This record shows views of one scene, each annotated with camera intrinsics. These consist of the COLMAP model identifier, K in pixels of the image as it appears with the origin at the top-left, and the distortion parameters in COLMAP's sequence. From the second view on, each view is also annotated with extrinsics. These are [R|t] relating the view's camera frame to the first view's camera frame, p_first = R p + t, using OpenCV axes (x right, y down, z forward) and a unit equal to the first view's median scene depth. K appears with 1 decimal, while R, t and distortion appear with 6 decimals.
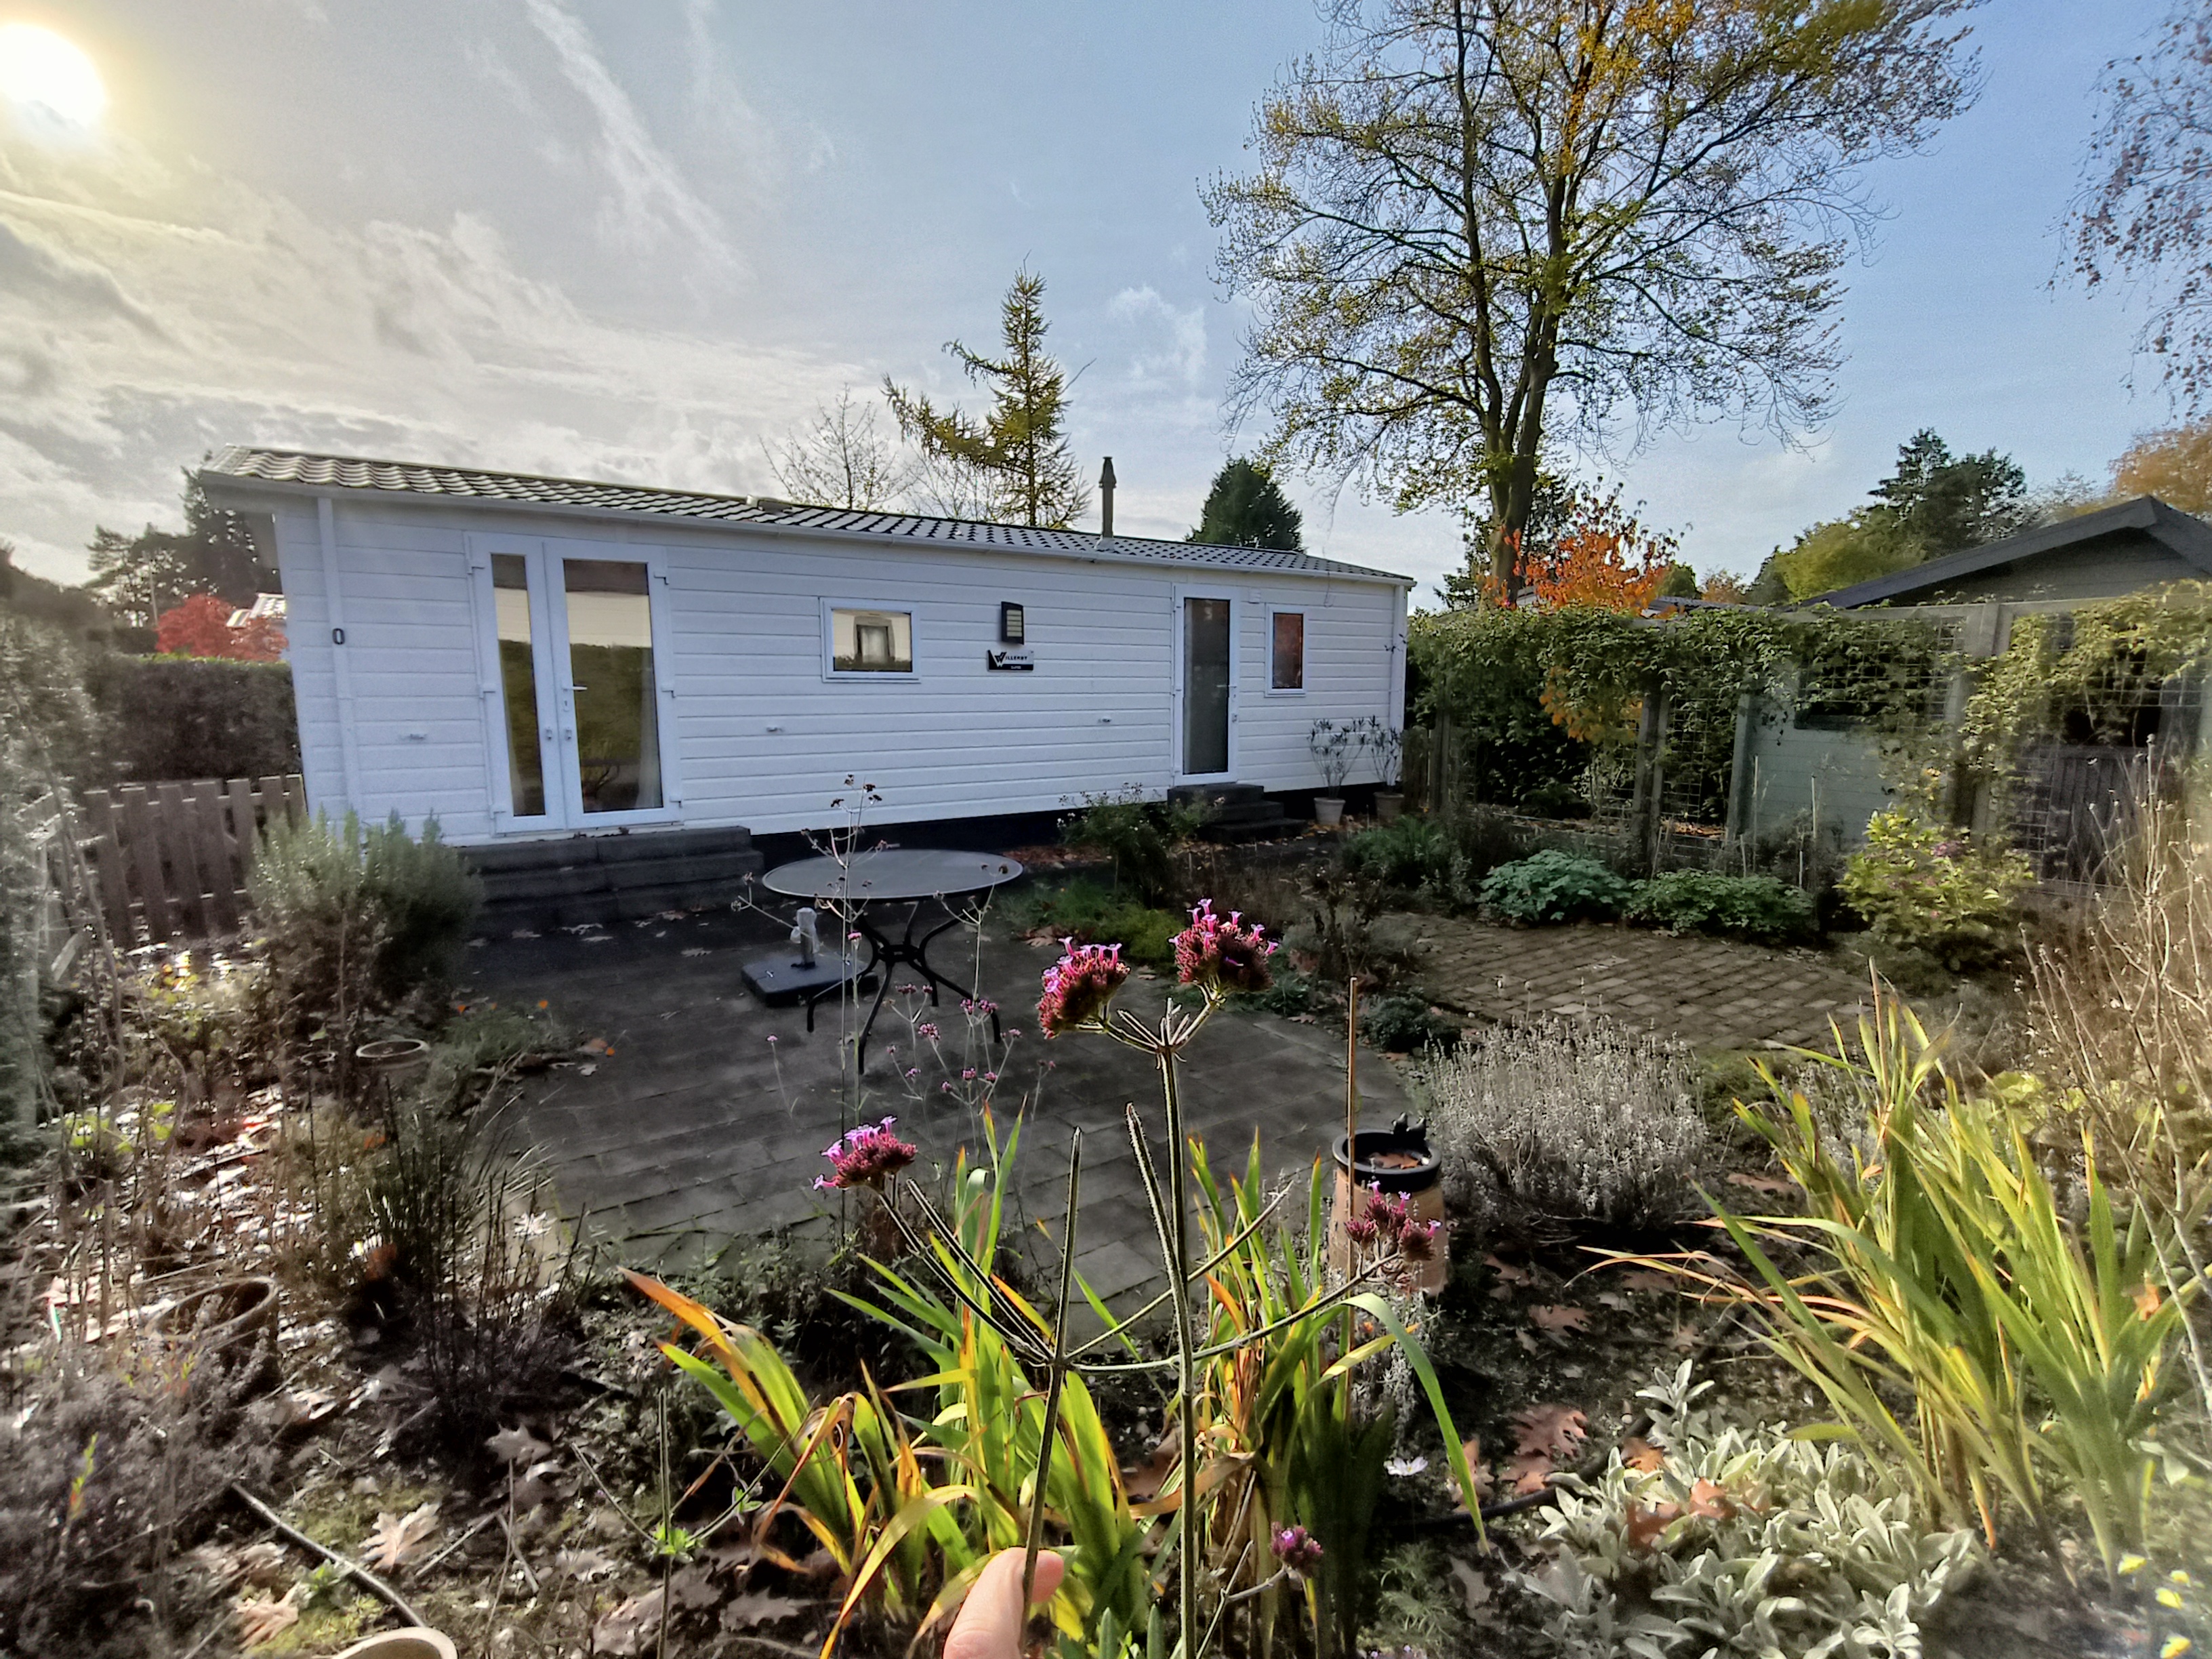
lens RADIAL K [[1036.8, 0, 1105.0], [0, 1036.8, 838.3], [0, 0, 1]] dist [0.001022, 0.000896]
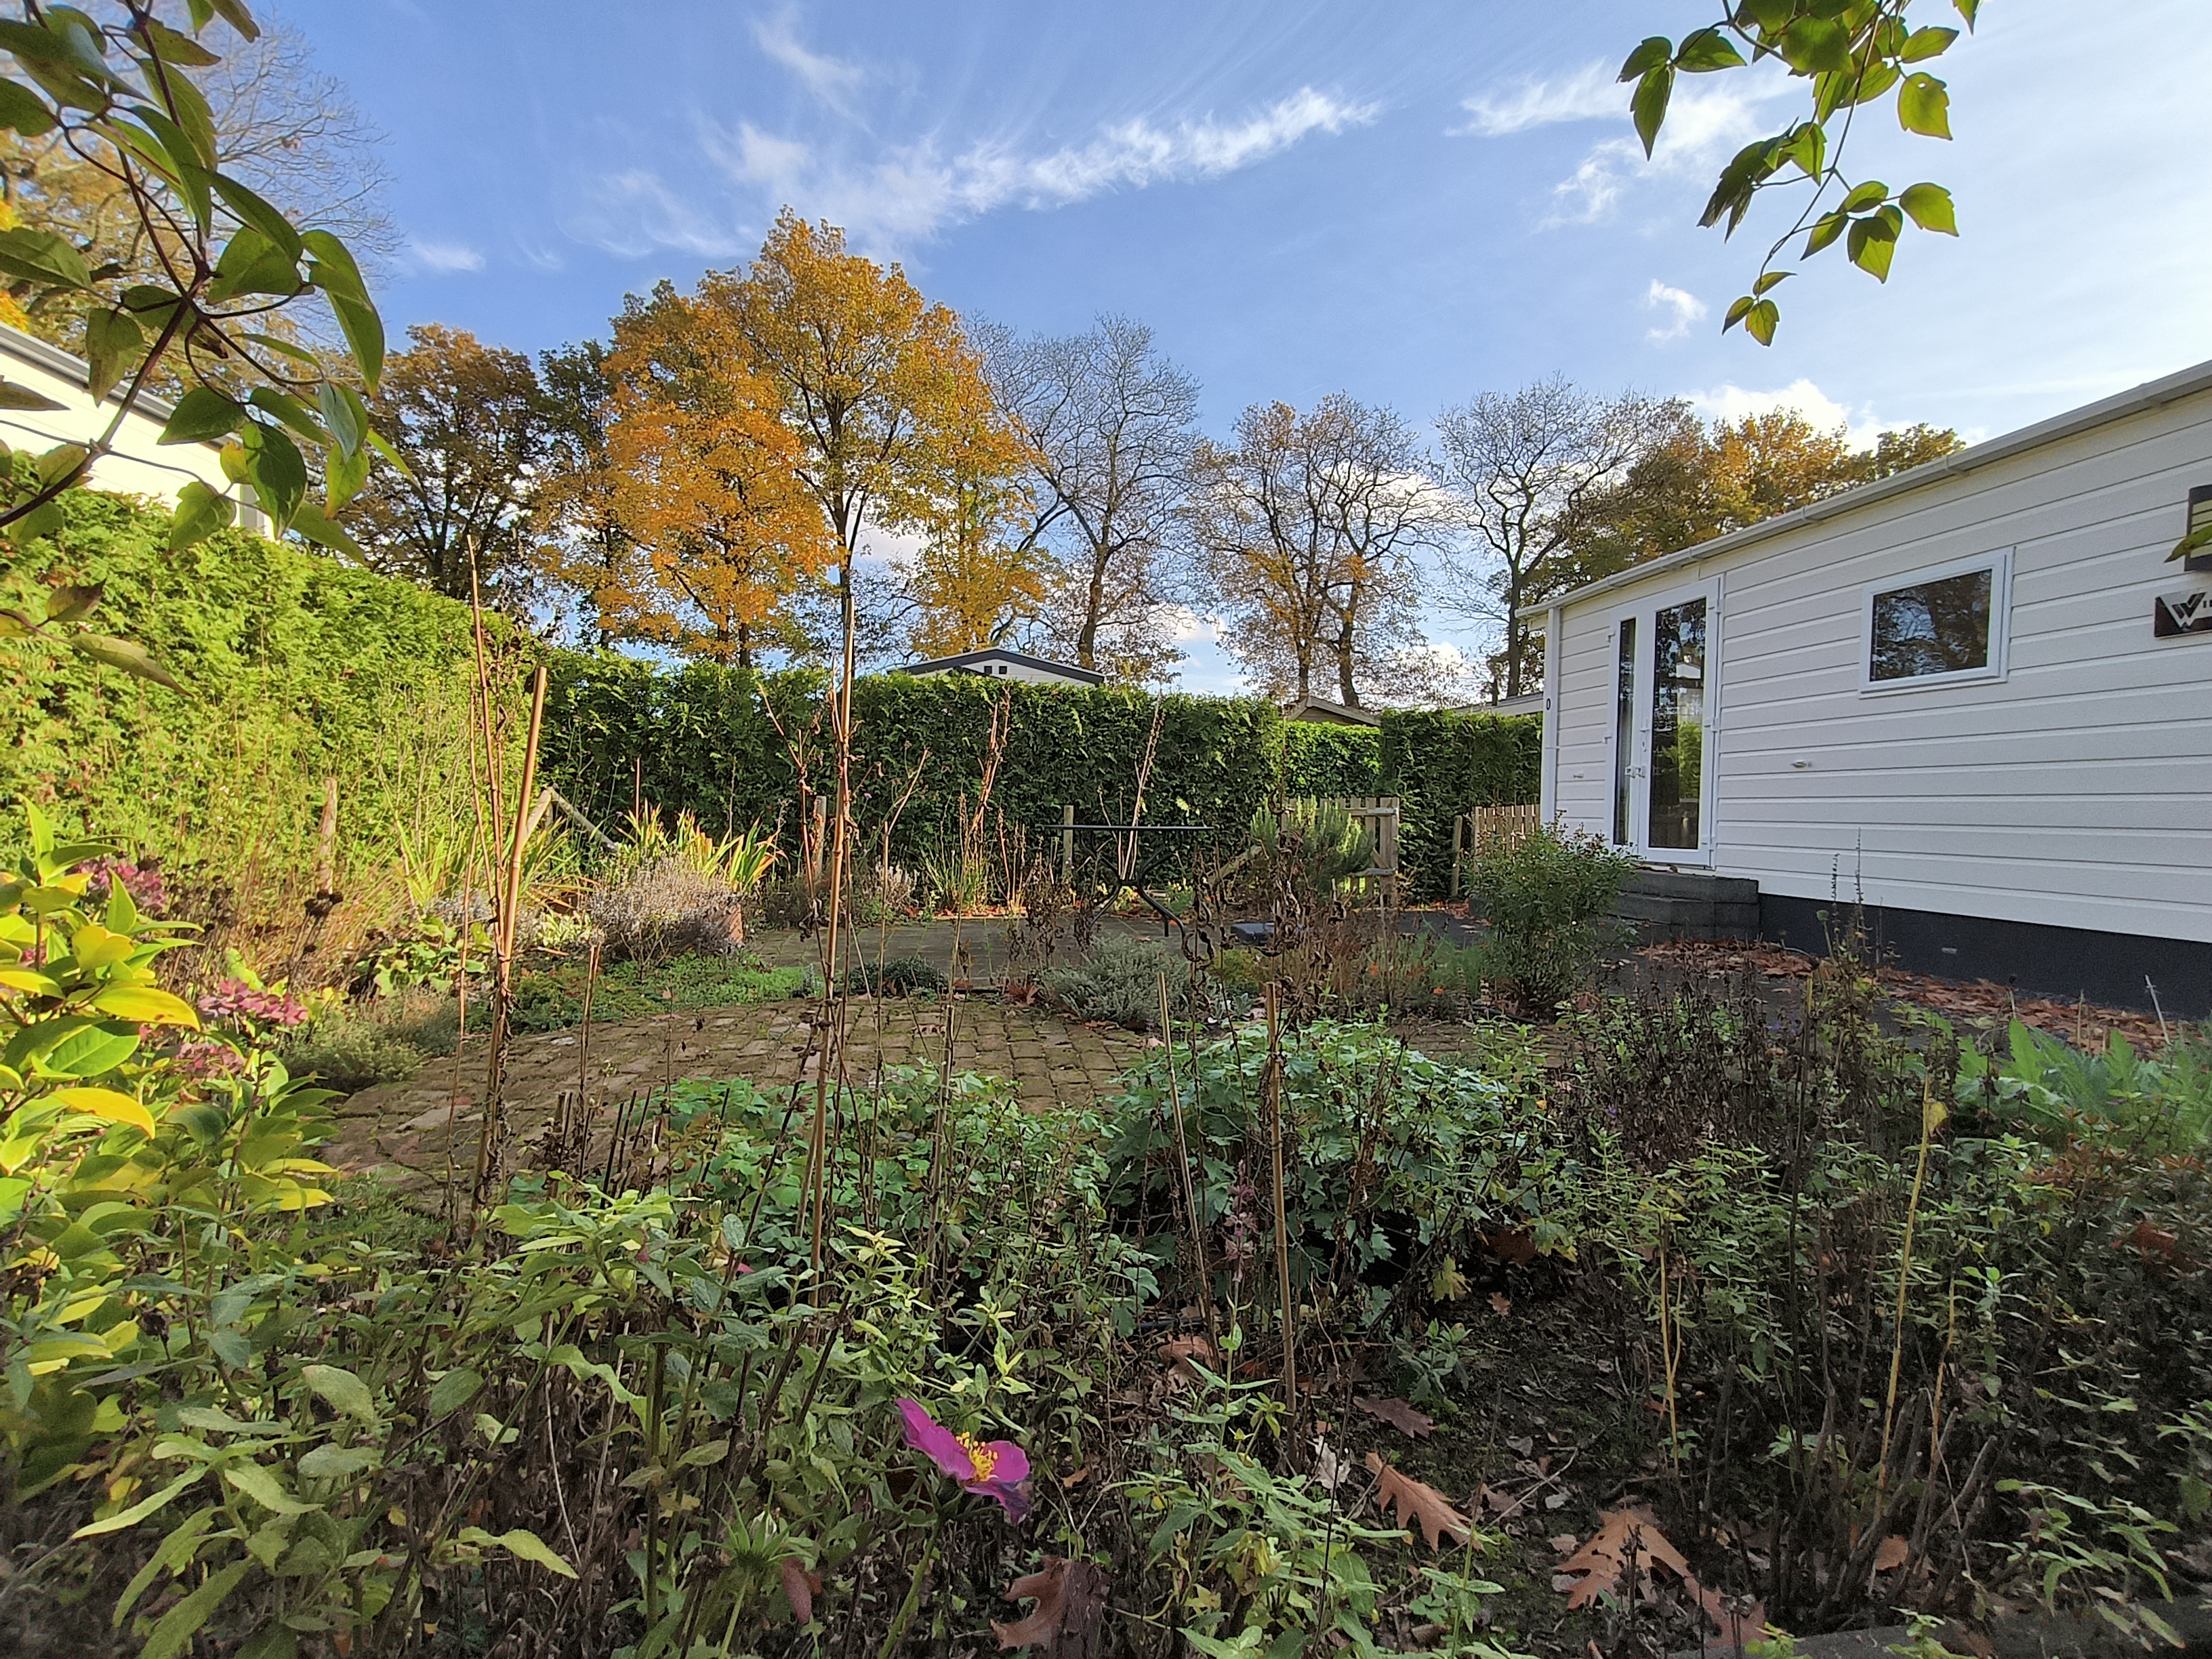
lens RADIAL K [[1027.6, 0, 1106.0], [0, 1027.6, 829.5], [0, 0, 1]] dist [0.017789, -0.004592]
pose [[-0.469628, 0.015088, -0.882735, 0.838785], [-0.142950, 0.985361, 0.092894, -0.074575], [0.871214, 0.169813, -0.460596, 1.239075]]
